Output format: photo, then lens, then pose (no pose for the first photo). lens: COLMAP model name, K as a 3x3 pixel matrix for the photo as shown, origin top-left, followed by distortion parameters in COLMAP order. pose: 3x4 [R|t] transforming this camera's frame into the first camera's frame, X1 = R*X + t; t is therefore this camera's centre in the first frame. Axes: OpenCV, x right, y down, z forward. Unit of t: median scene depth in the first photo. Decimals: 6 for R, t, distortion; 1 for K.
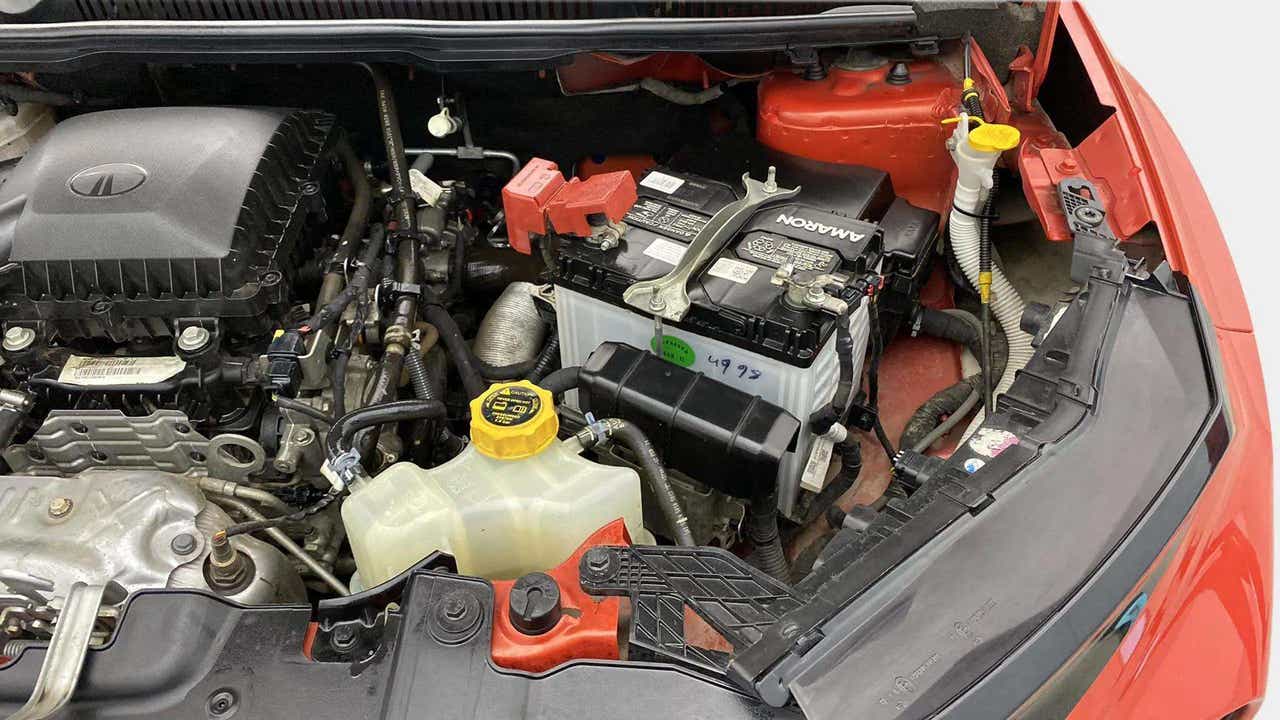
lens RADIAL K [[921.3, 0, 631.0], [0, 921.3, 358.5], [0, 0, 1]] dist [0.016404, -0.049685]
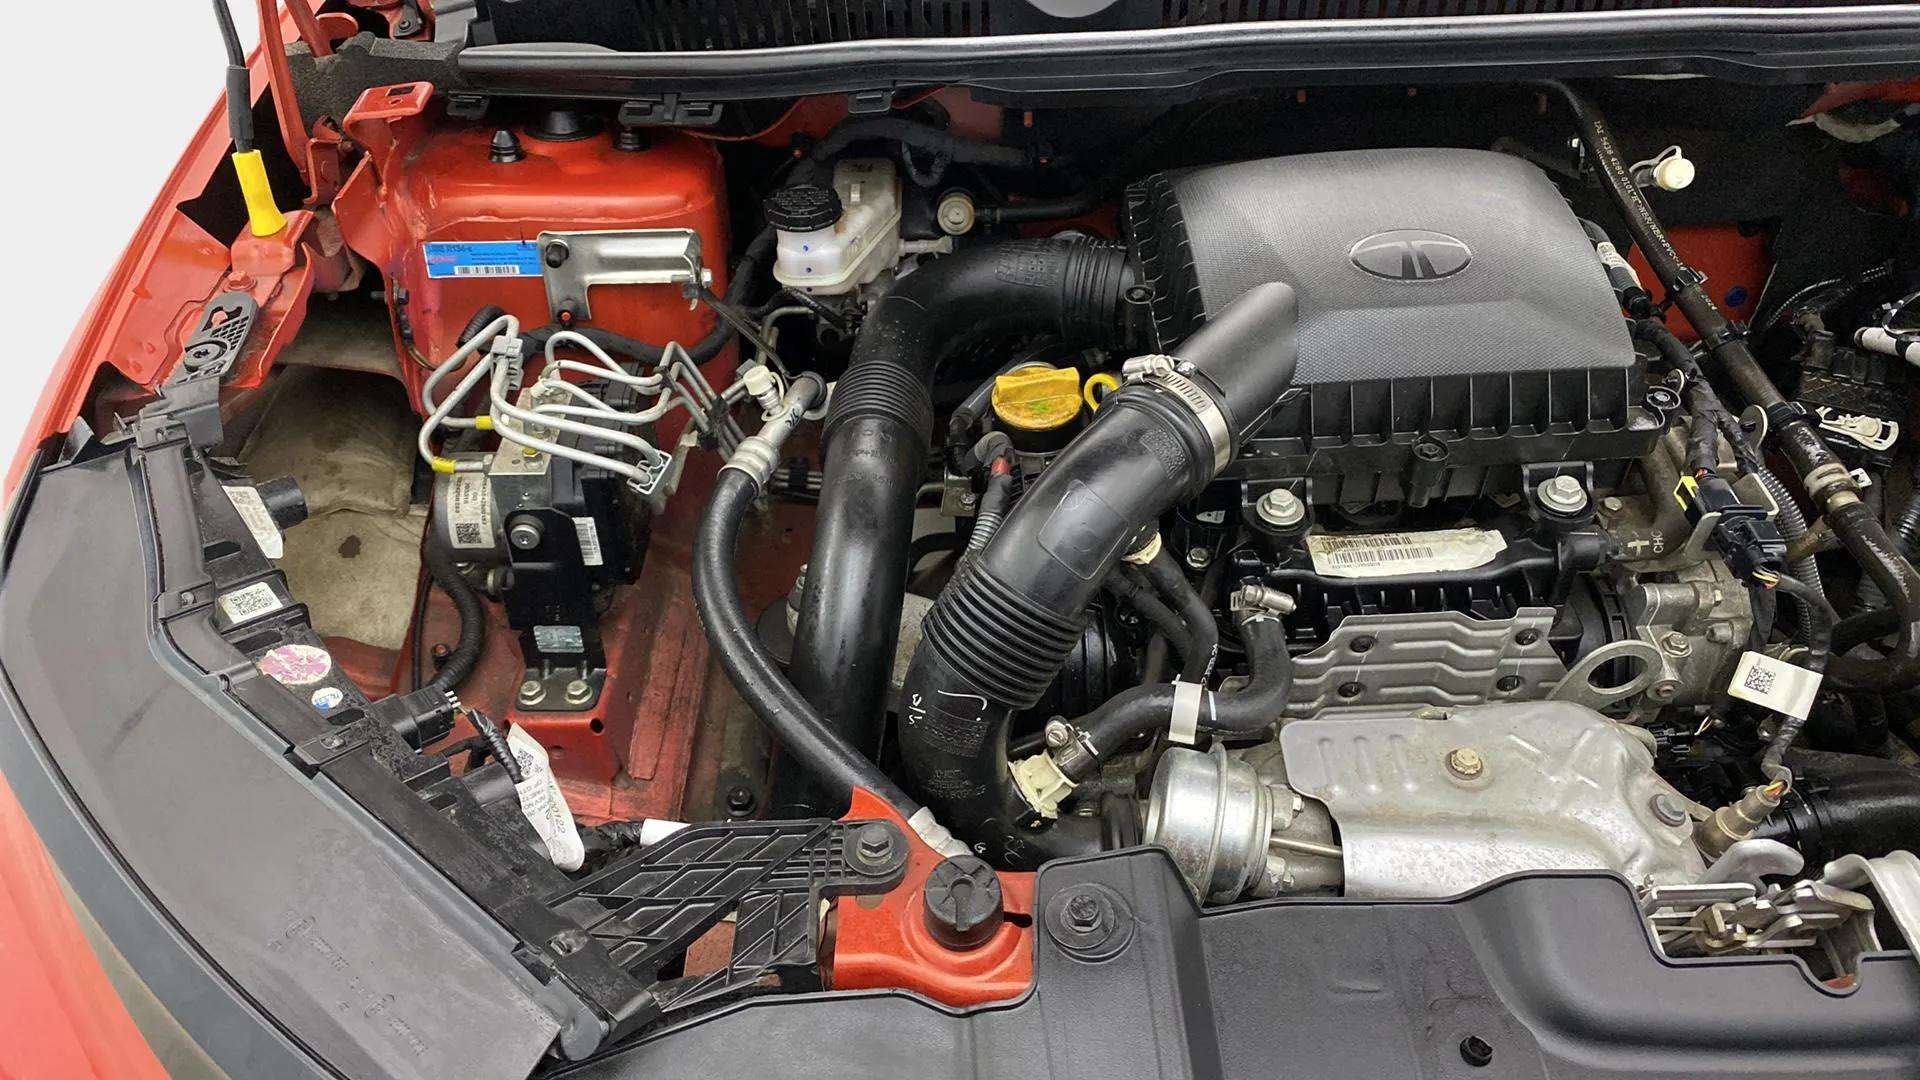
lens RADIAL K [[1382.0, 0, 1009.2], [0, 1382.0, 537.7], [0, 0, 1]] dist [0.016404, -0.049685]
pose [[0.998886, -0.043502, 0.018291, -0.866897], [0.044079, 0.998501, -0.032458, 0.022401], [-0.016851, 0.033228, 0.999306, 0.041453]]
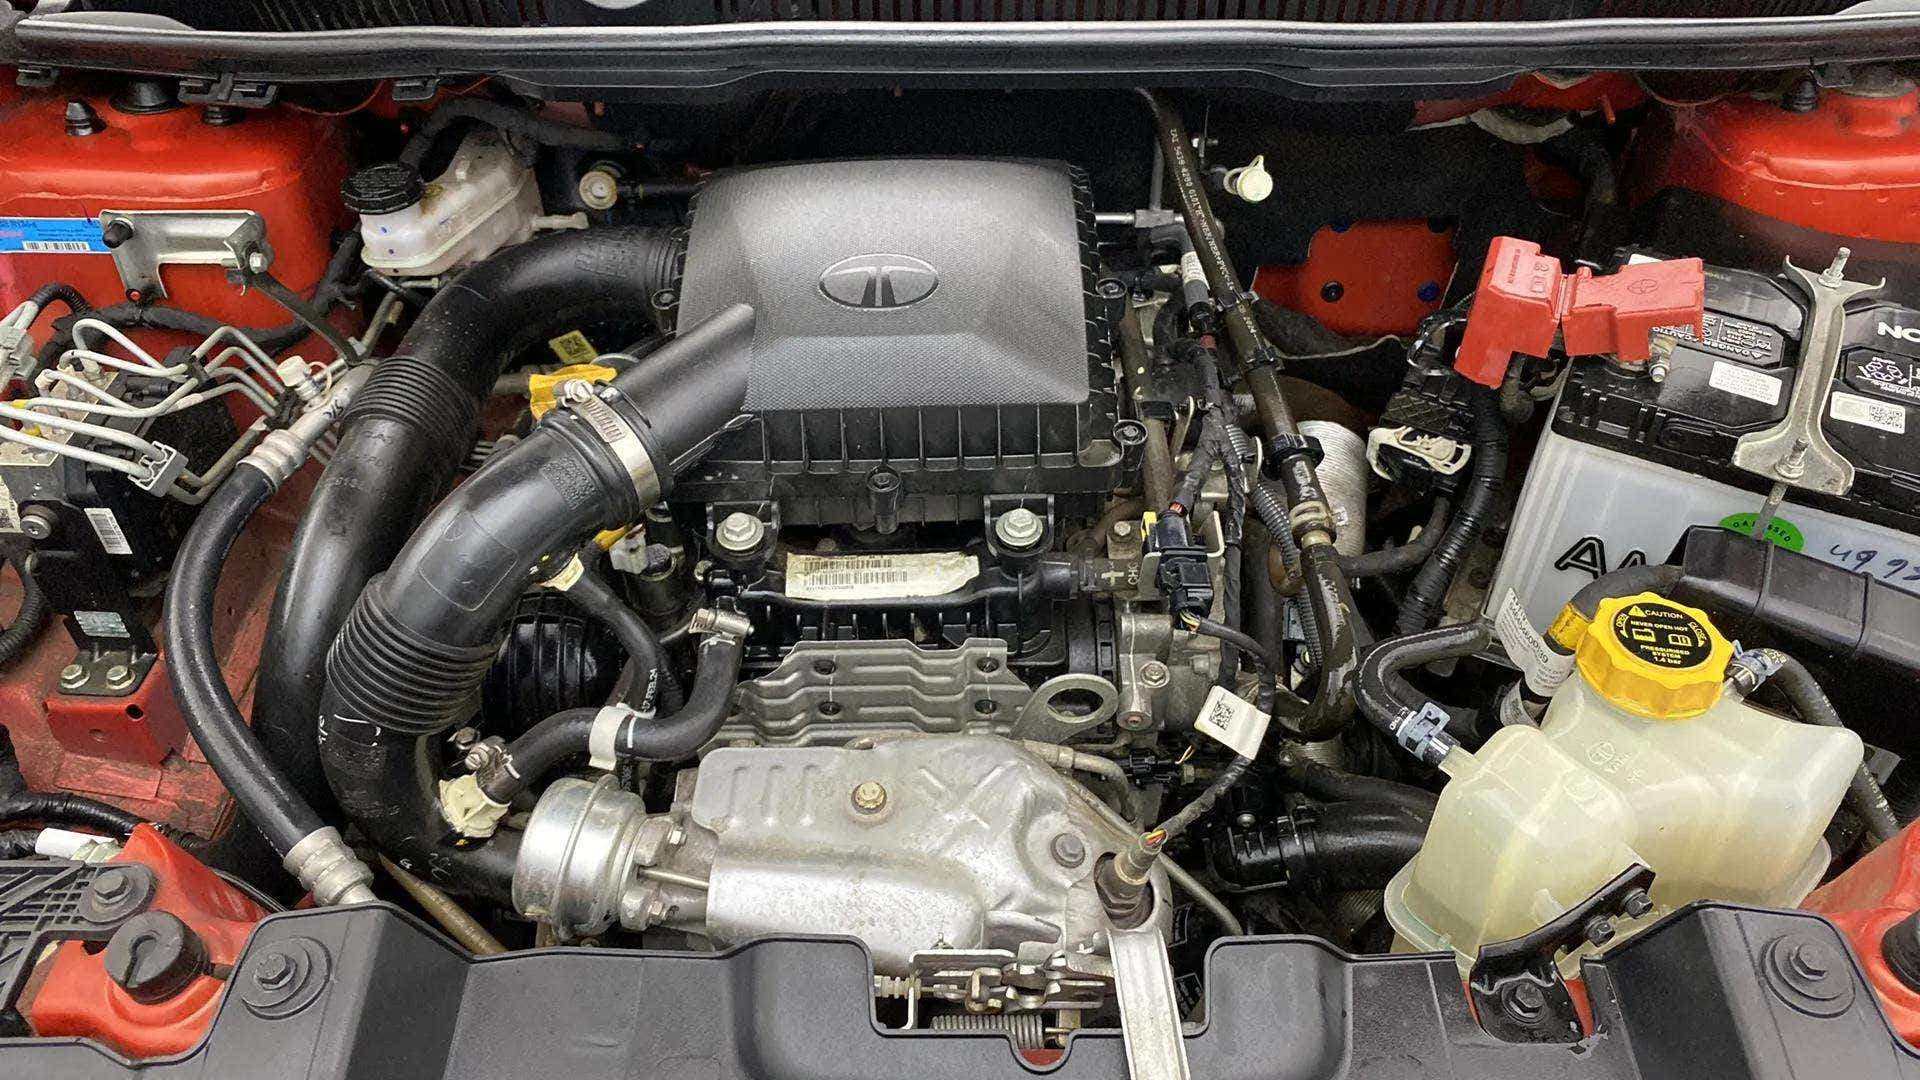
lens RADIAL K [[1382.0, 0, 977.7], [0, 1382.0, 543.2], [0, 0, 1]] dist [0.016404, -0.049685]
pose [[0.999705, -0.012942, 0.020552, -0.516312], [0.012374, 0.999545, 0.027523, -0.036929], [-0.020899, -0.027261, 0.999410, 0.035684]]
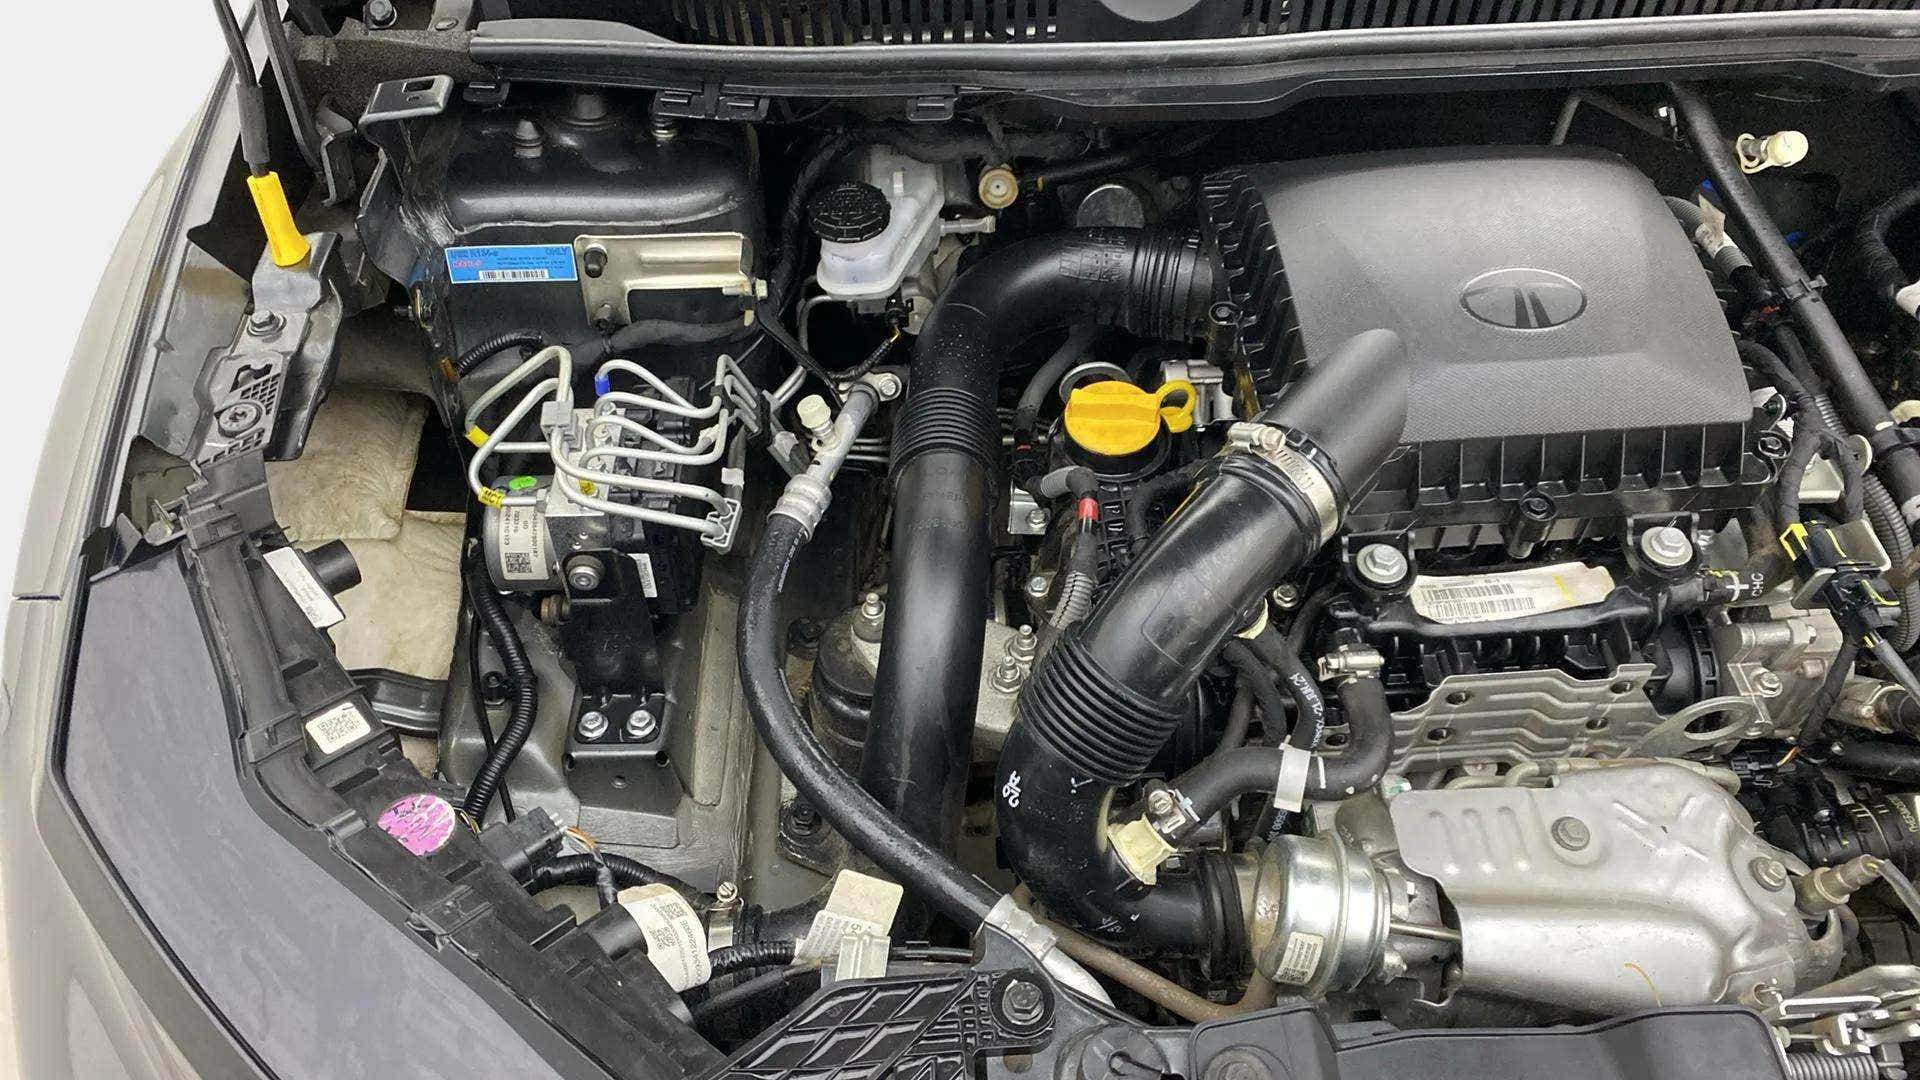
lens RADIAL K [[1382.0, 0, 1021.1], [0, 1382.0, 551.6], [0, 0, 1]] dist [0.016404, -0.049685]
pose [[0.997170, -0.060855, 0.044138, -0.943620], [0.056440, 0.993858, 0.095187, -0.131607], [-0.049659, -0.092426, 0.994480, 0.080740]]
